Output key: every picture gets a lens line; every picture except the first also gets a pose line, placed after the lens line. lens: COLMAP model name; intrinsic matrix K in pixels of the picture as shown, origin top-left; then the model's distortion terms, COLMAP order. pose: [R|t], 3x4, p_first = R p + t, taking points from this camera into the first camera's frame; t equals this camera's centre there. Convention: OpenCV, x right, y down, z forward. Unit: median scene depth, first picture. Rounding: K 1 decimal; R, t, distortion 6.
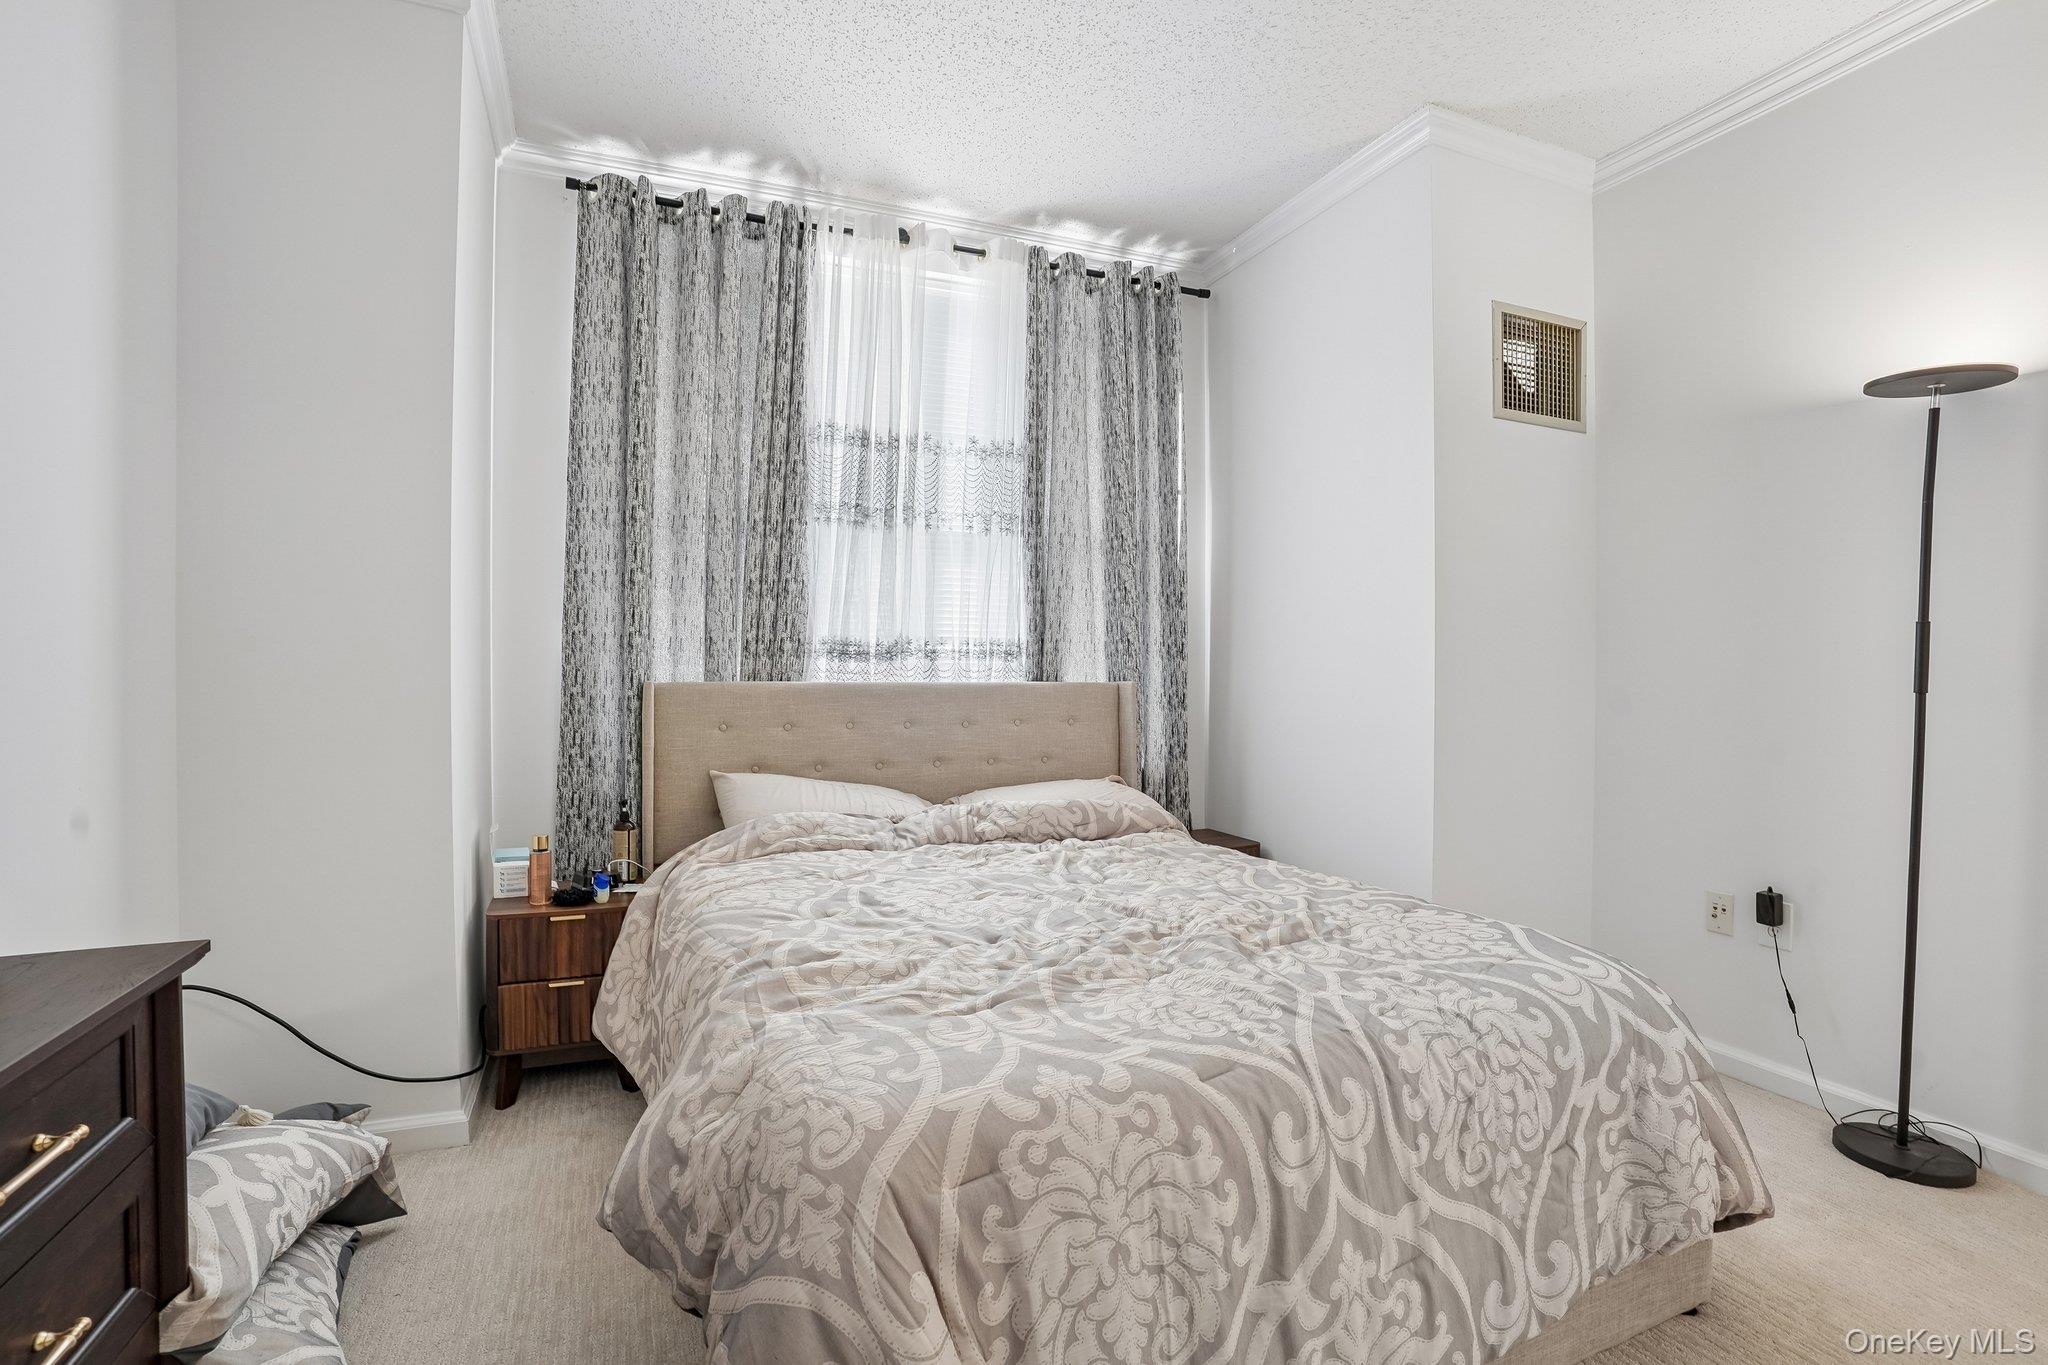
lens RADIAL K [[949.5, 0, 1027.4], [0, 949.5, 681.1], [0, 0, 1]] dist [-0.082659, 0.031539]
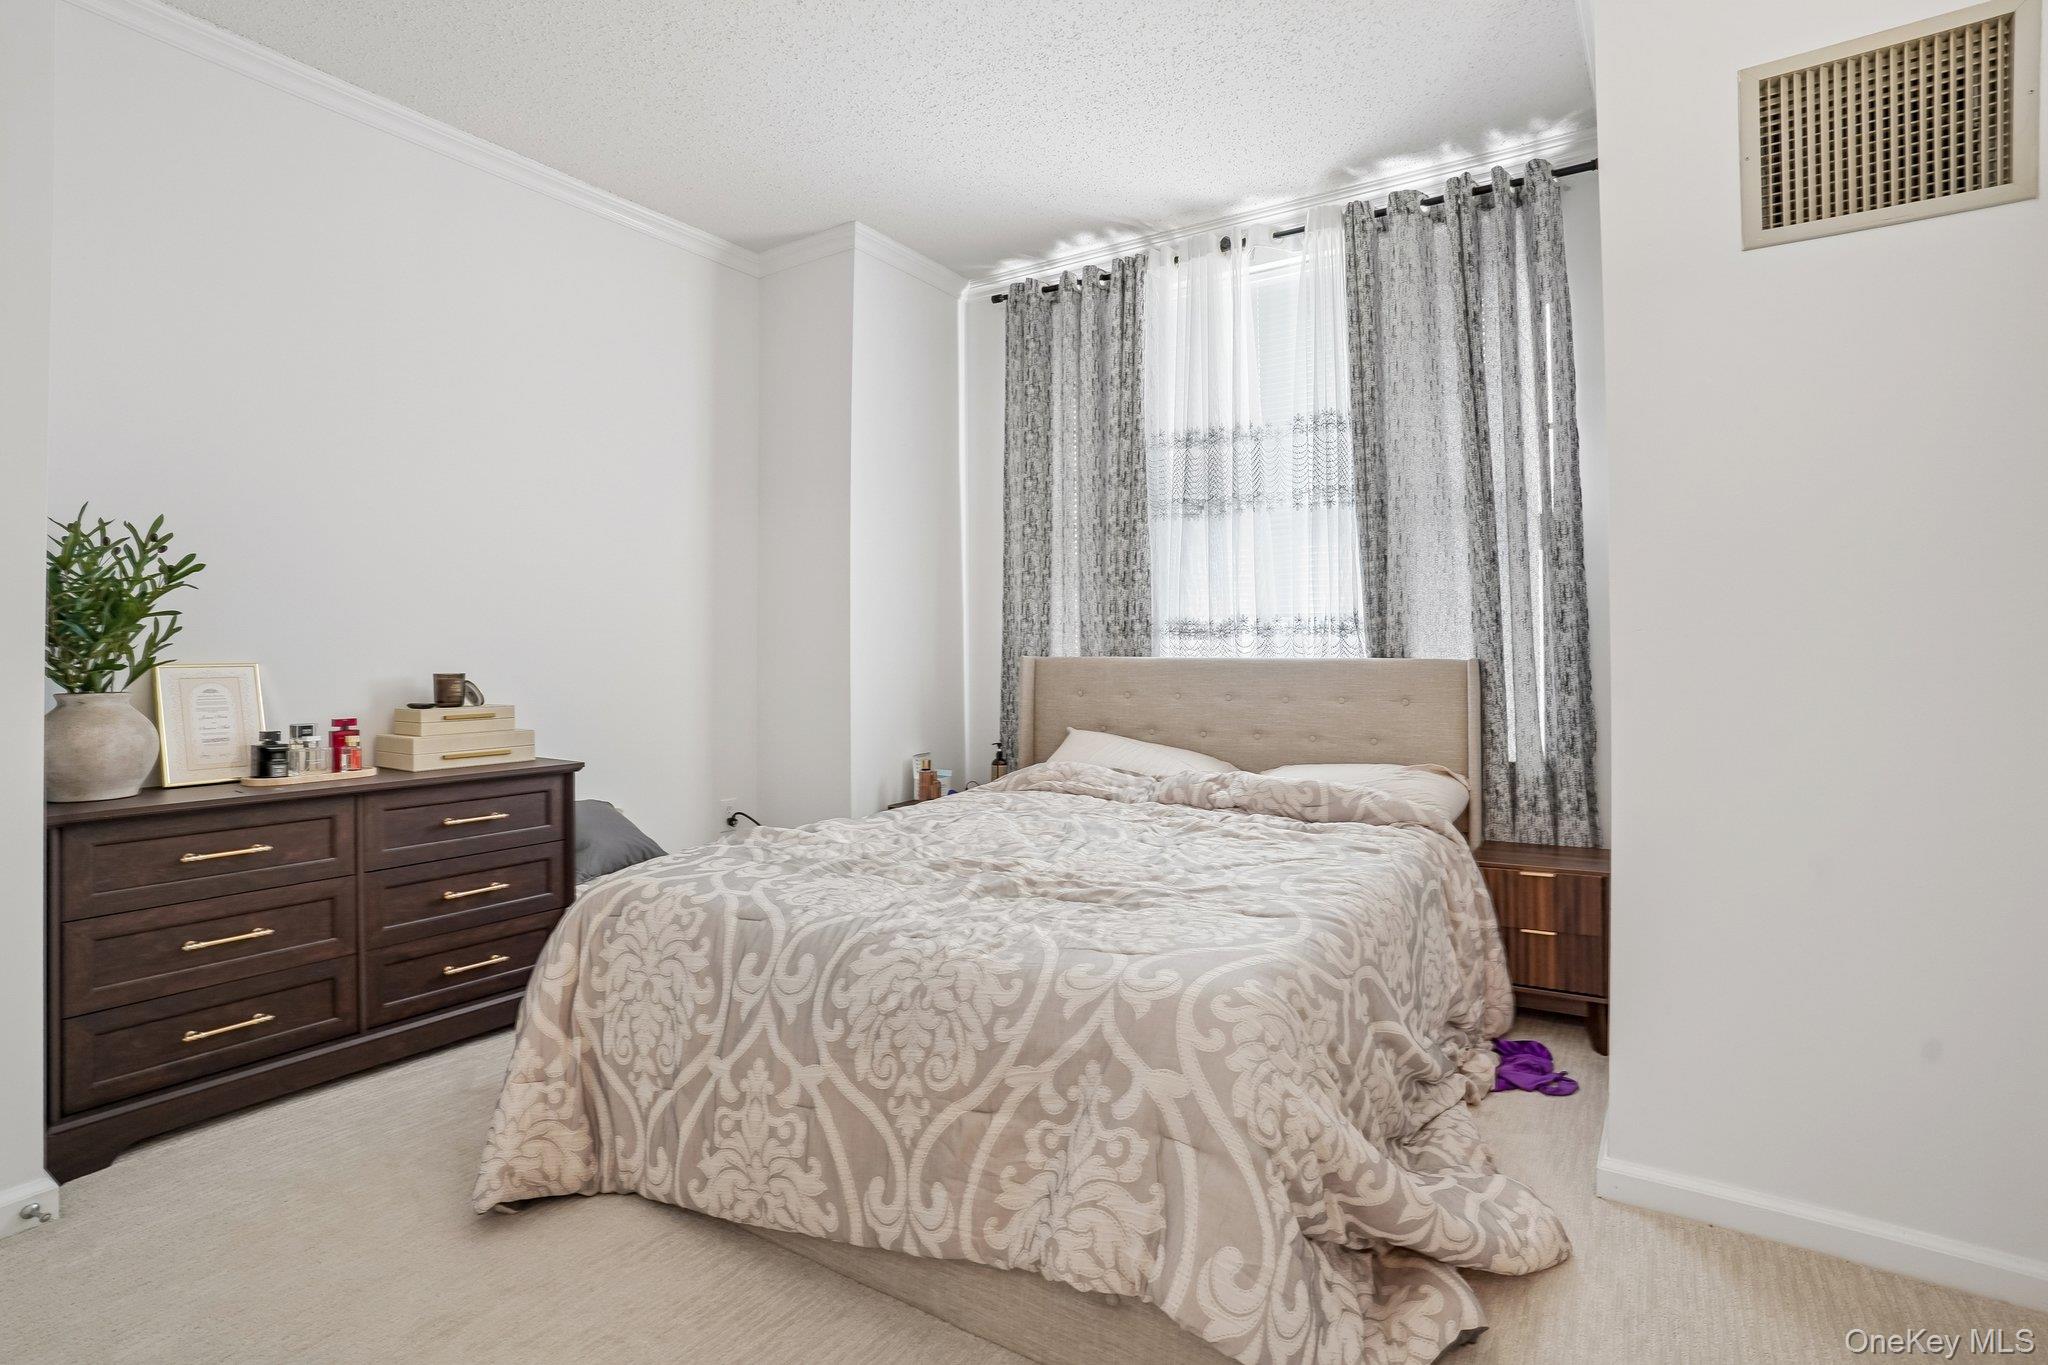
lens RADIAL K [[993.4, 0, 1030.2], [0, 993.4, 625.1], [0, 0, 1]] dist [-0.051143, 0.001612]
pose [[0.560725, -0.023058, -0.827681, 0.705379], [-0.004036, 0.999524, -0.030580, -0.000524], [0.827992, 0.020488, 0.560365, 0.191736]]
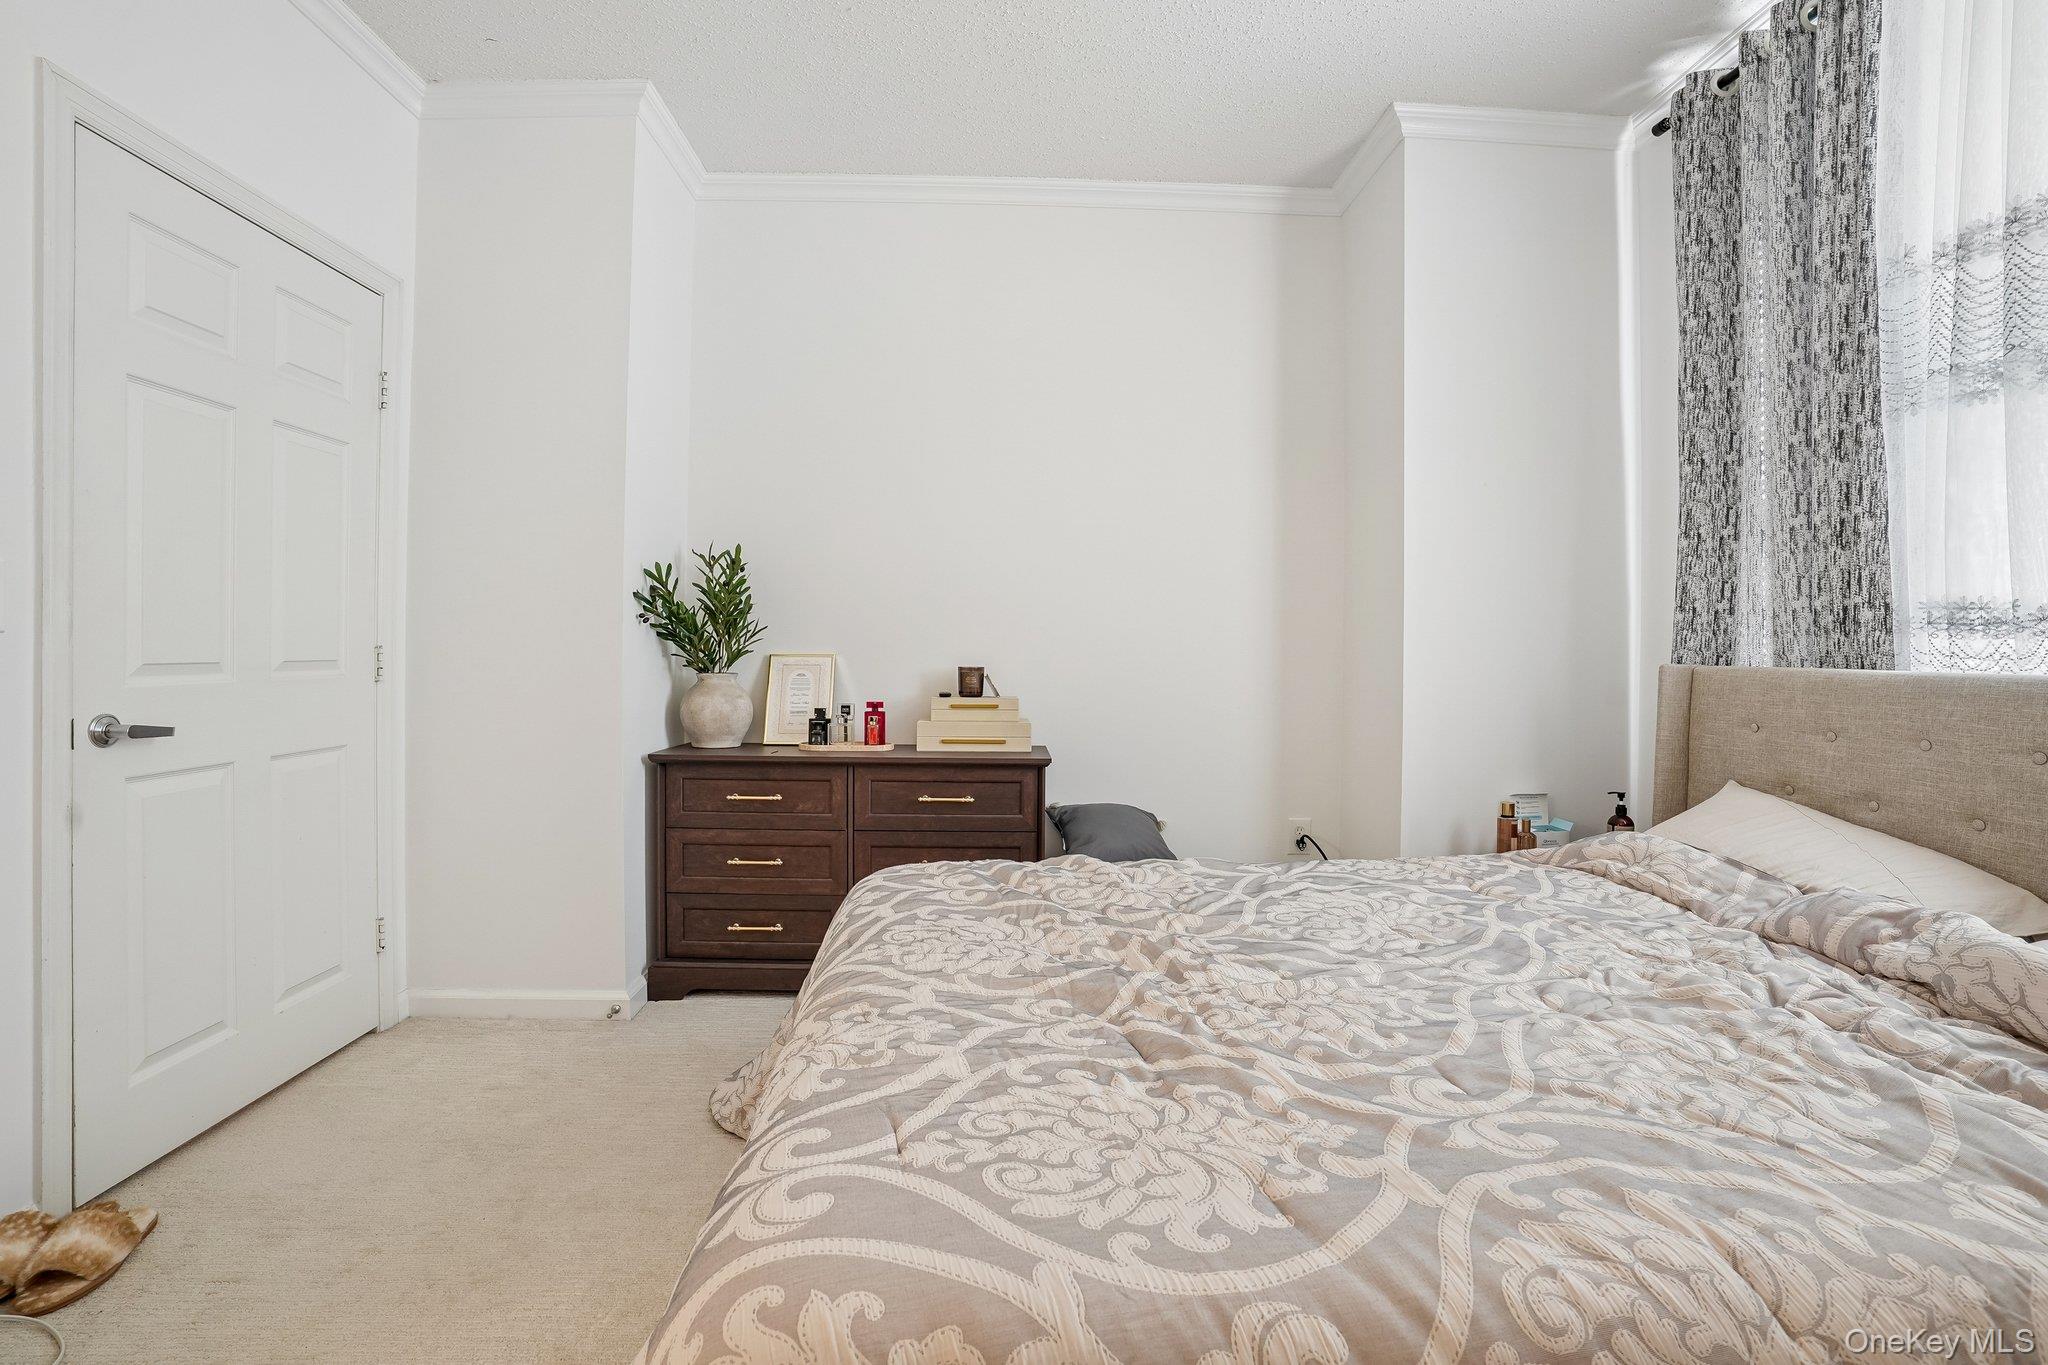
lens RADIAL K [[967.4, 0, 1029.4], [0, 967.4, 657.0], [0, 0, 1]] dist [-0.087000, 0.035701]
pose [[-0.357268, 0.004048, -0.933993, 0.560538], [-0.019426, 0.999742, 0.011764, -0.004339], [0.933800, 0.022347, -0.357097, 0.688206]]
